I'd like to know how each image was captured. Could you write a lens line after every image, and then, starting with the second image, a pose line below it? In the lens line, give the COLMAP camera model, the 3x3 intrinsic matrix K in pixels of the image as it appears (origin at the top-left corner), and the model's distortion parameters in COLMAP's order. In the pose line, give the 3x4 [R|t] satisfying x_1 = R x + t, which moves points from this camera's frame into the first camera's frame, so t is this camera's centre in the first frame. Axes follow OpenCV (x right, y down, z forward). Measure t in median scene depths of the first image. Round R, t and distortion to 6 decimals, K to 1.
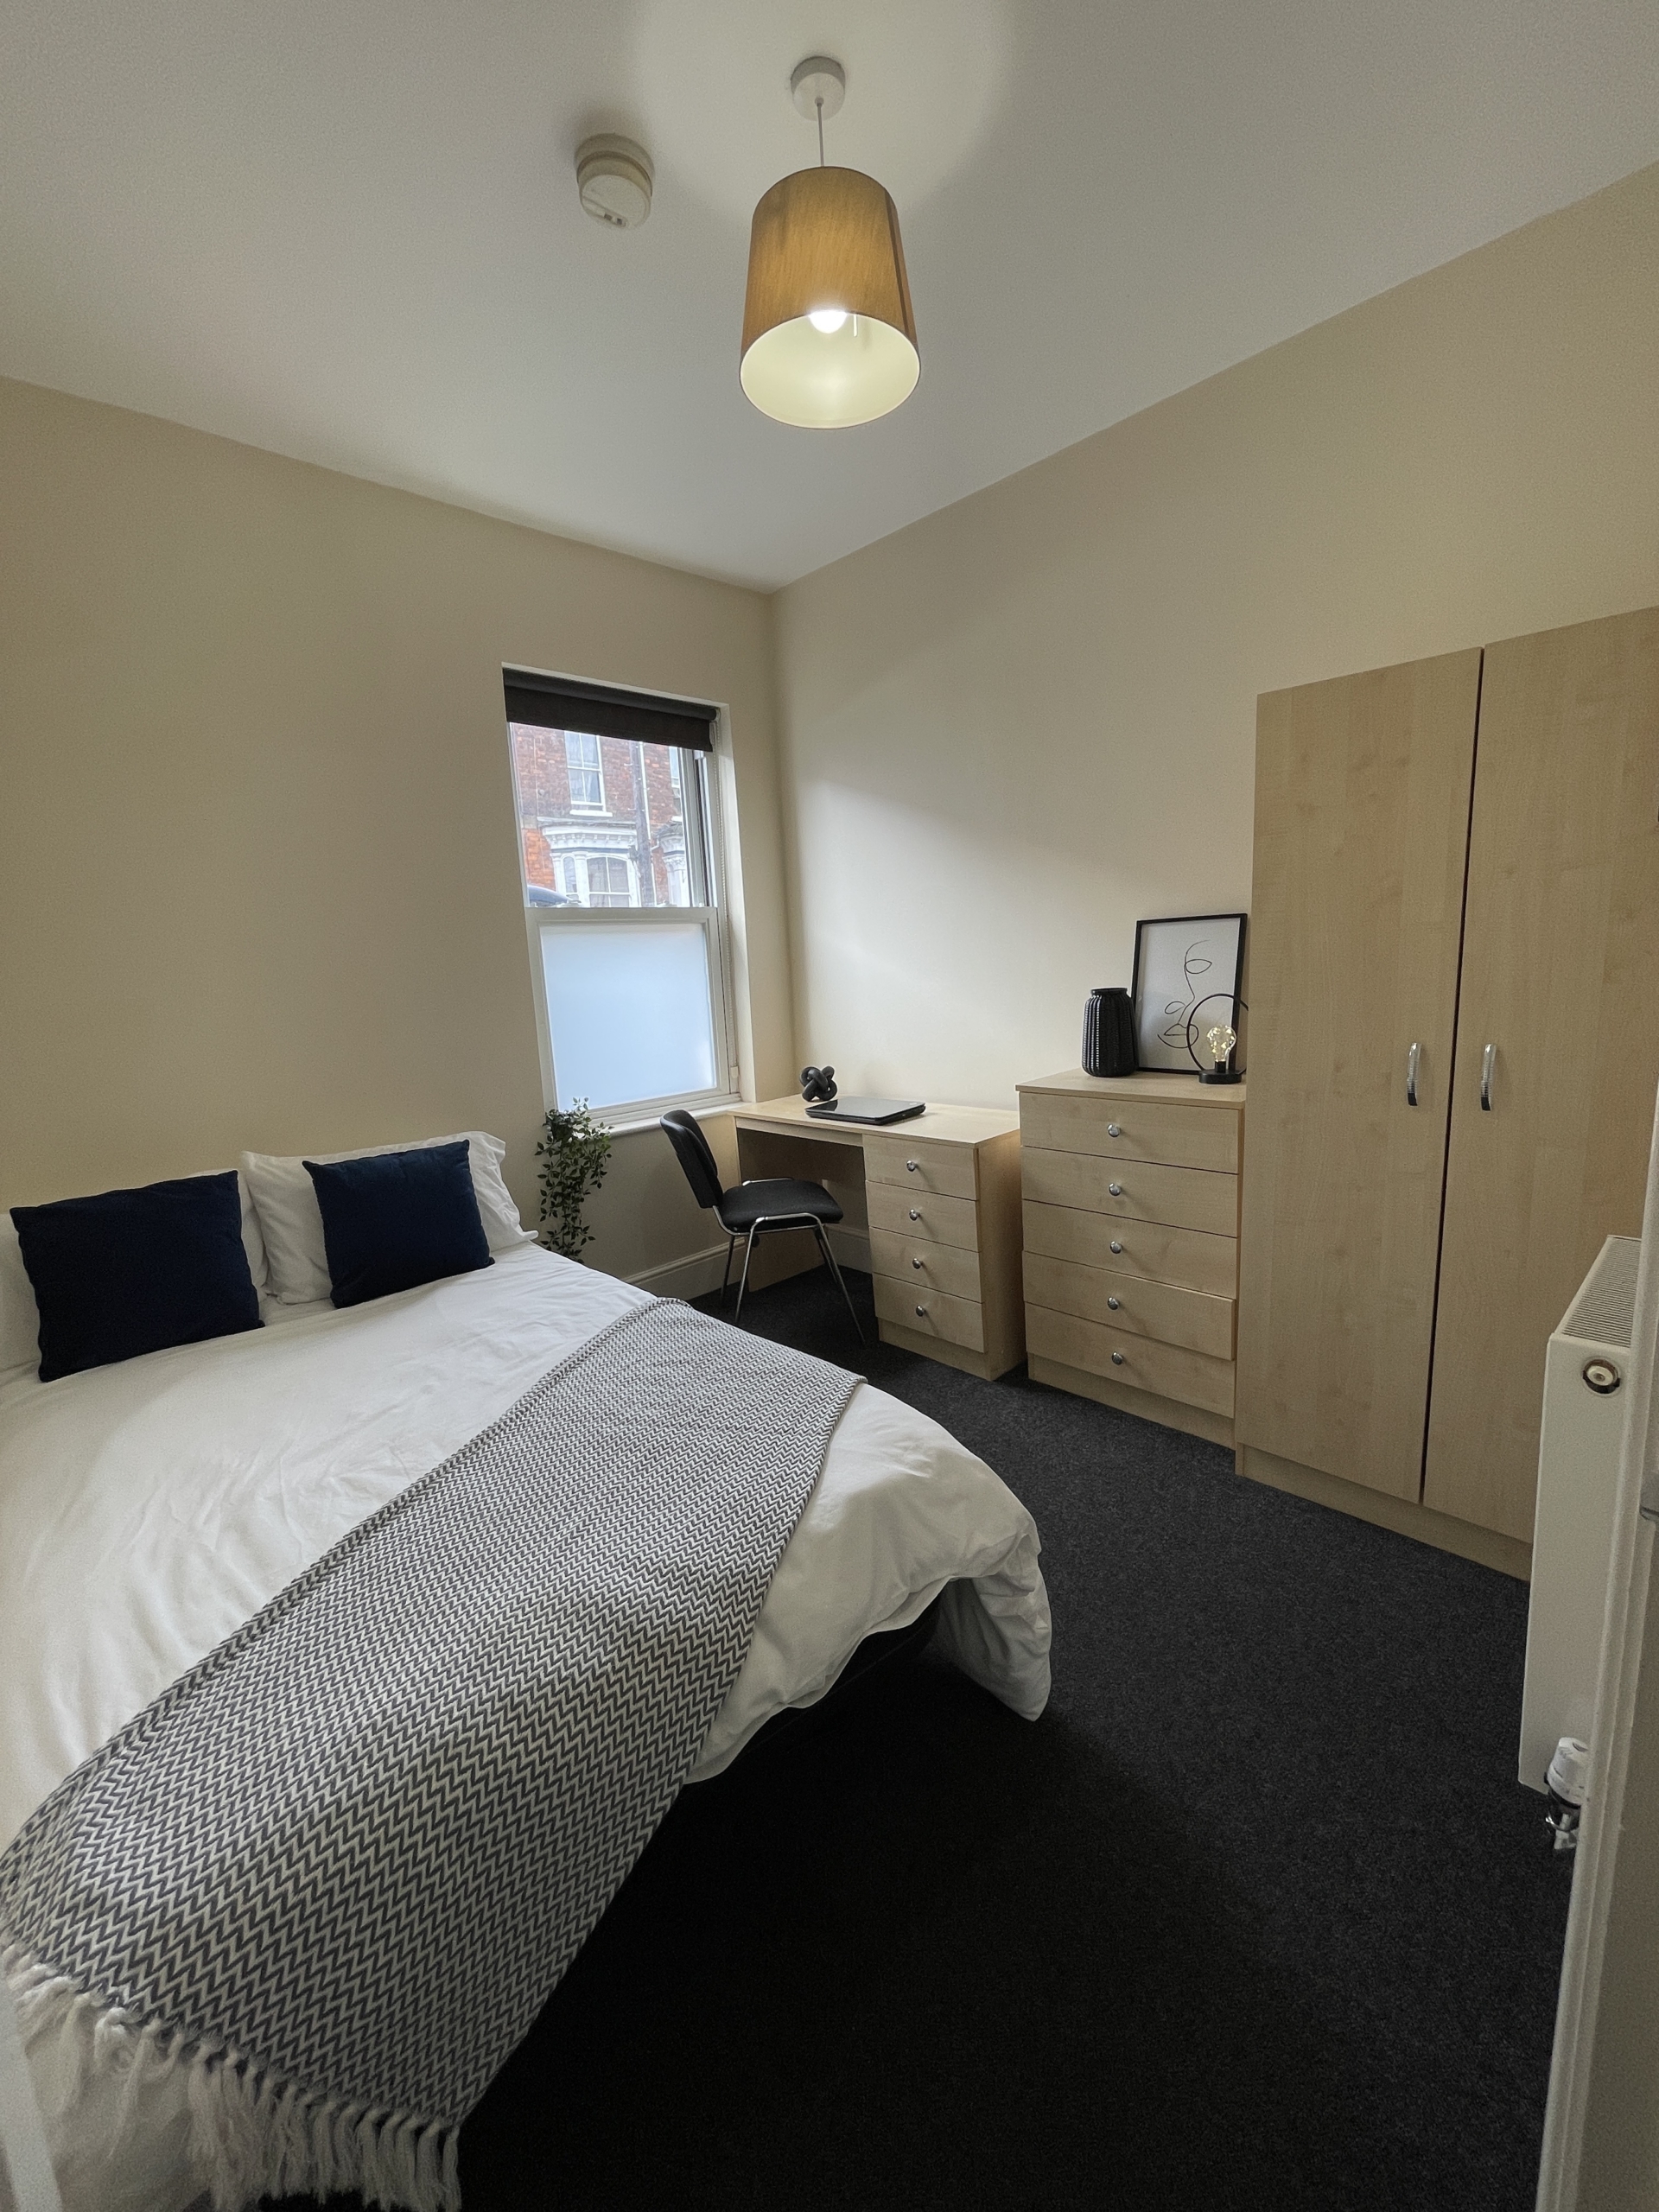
lens RADIAL K [[896.5, 0, 821.5], [0, 896.5, 1094.1], [0, 0, 1]] dist [-0.000977, -0.000315]
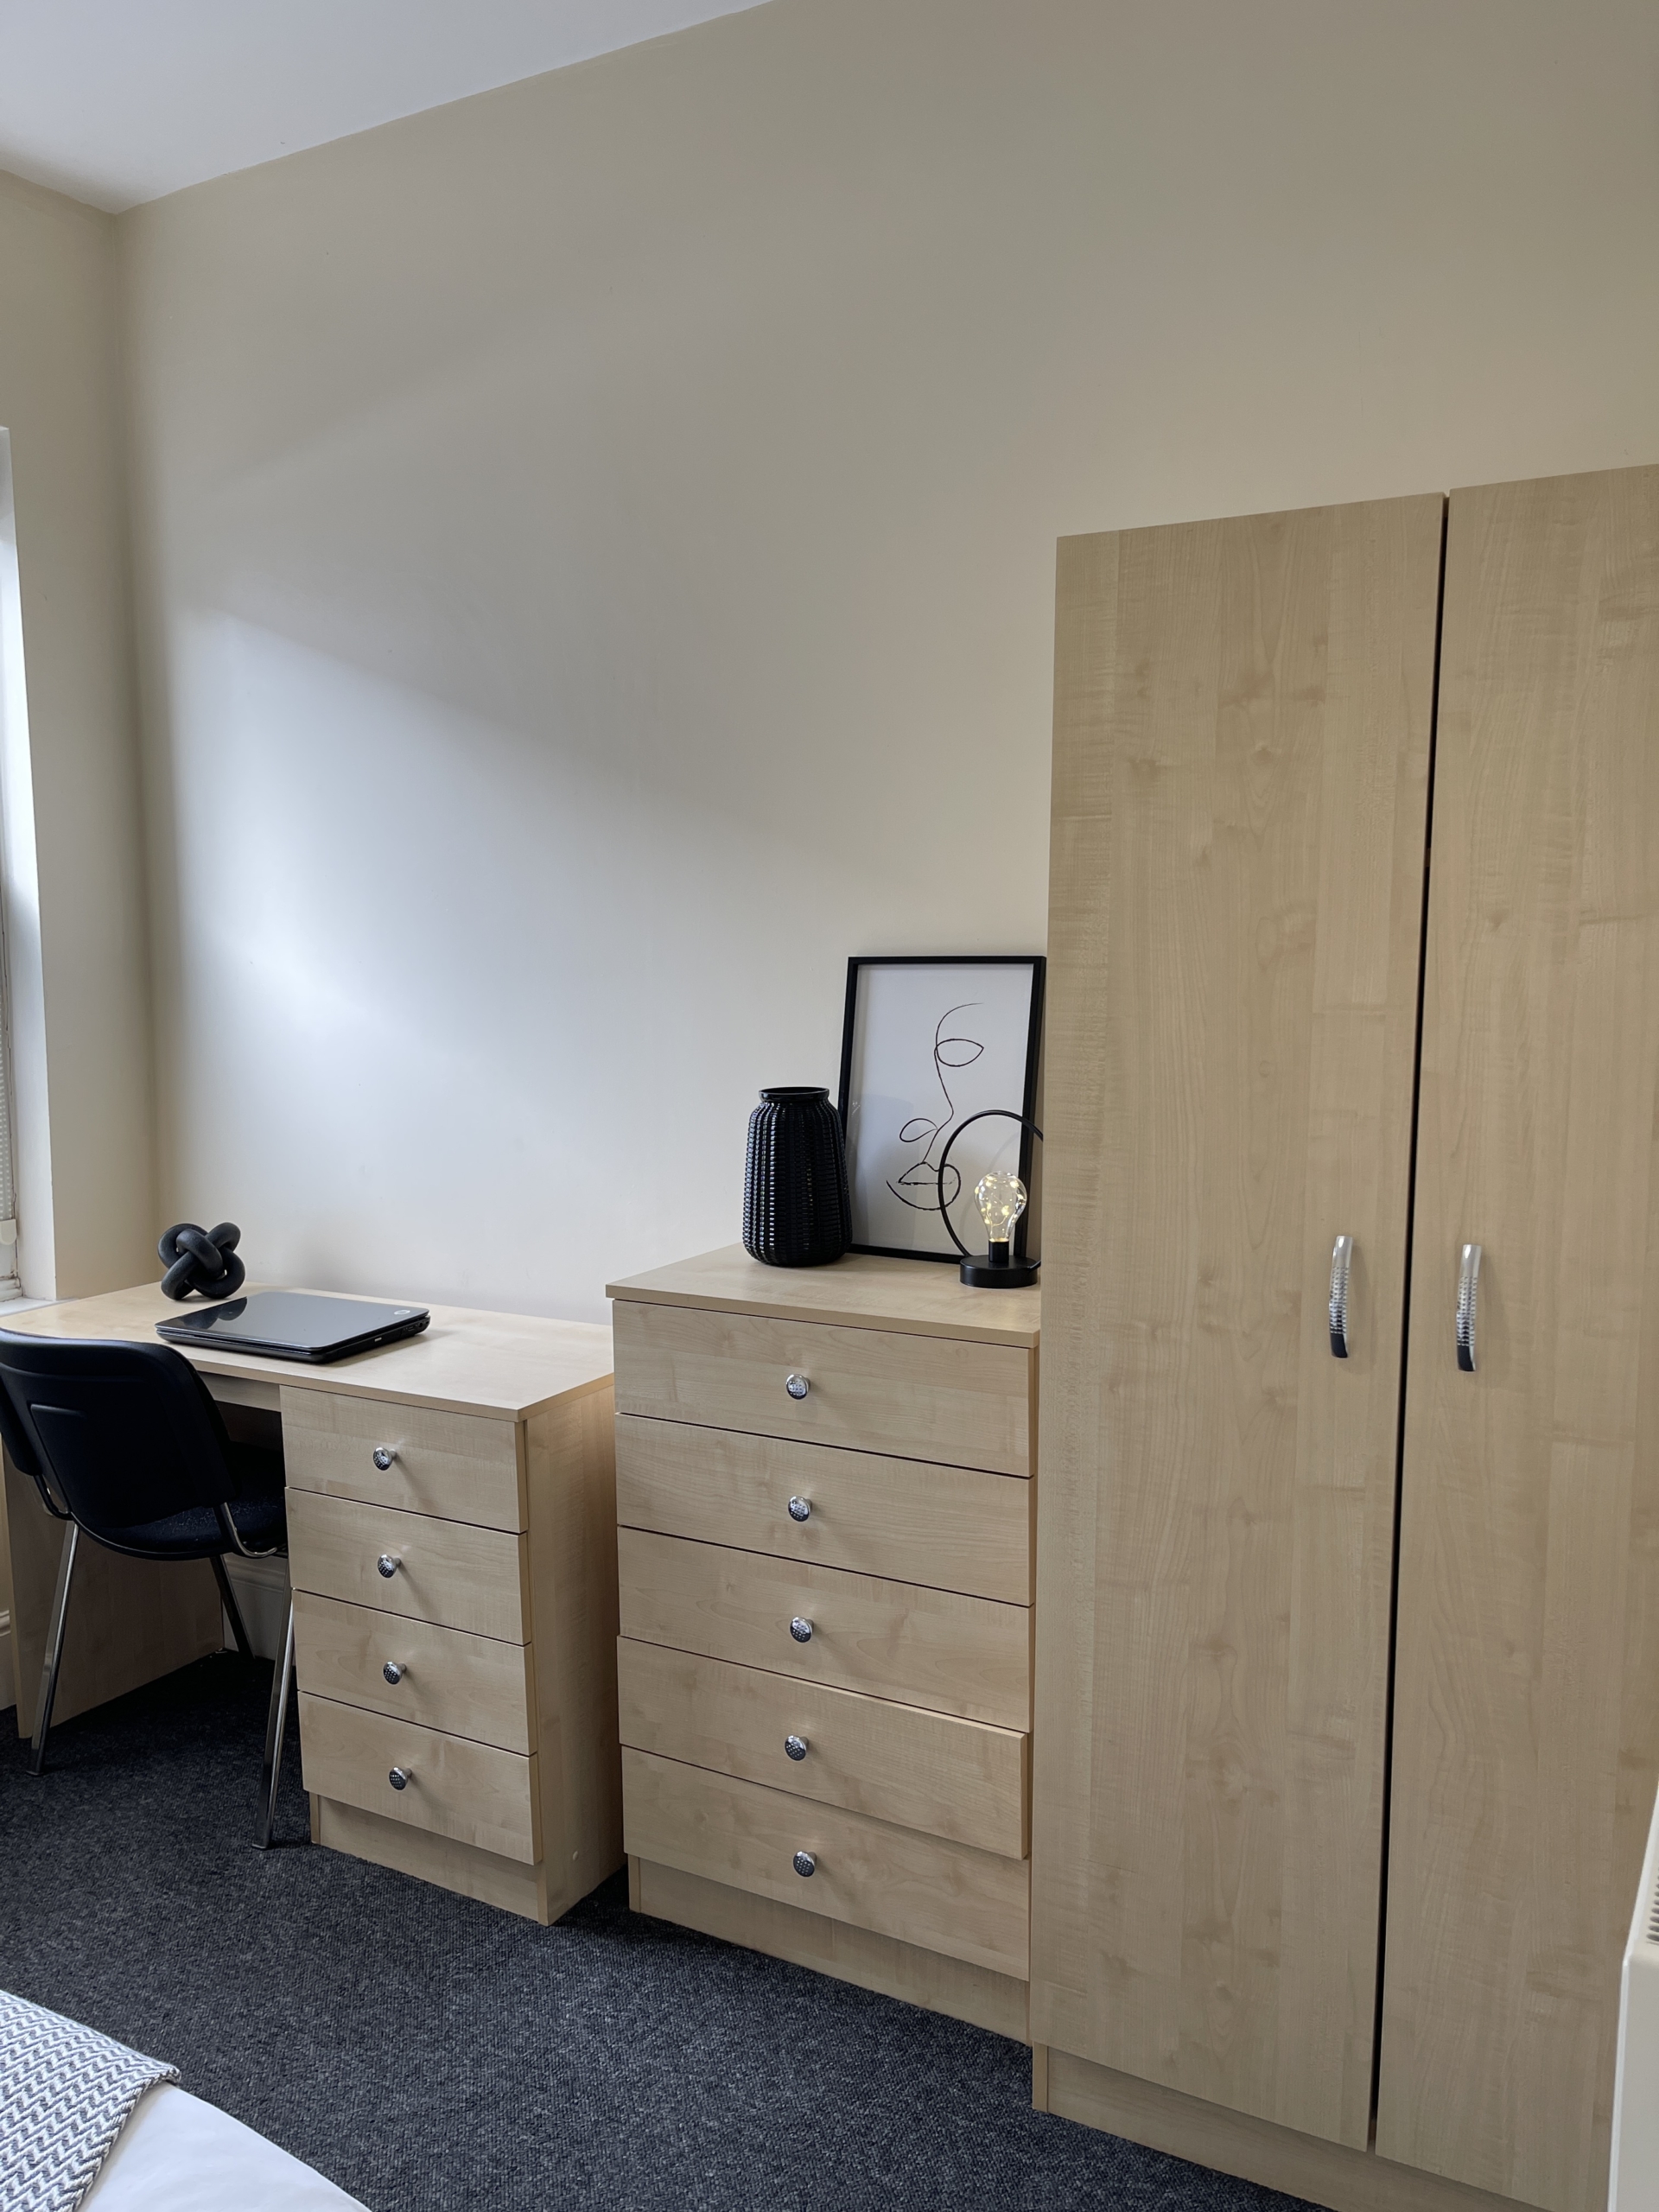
lens RADIAL K [[1634.9, 0, 829.5], [0, 1634.9, 1106.0], [0, 0, 1]] dist [0.041724, -0.004171]
pose [[0.954211, 0.026050, 0.297999, 0.071452], [-0.003955, 0.997213, -0.074507, -0.042266], [-0.299109, 0.069917, 0.951654, 0.133562]]
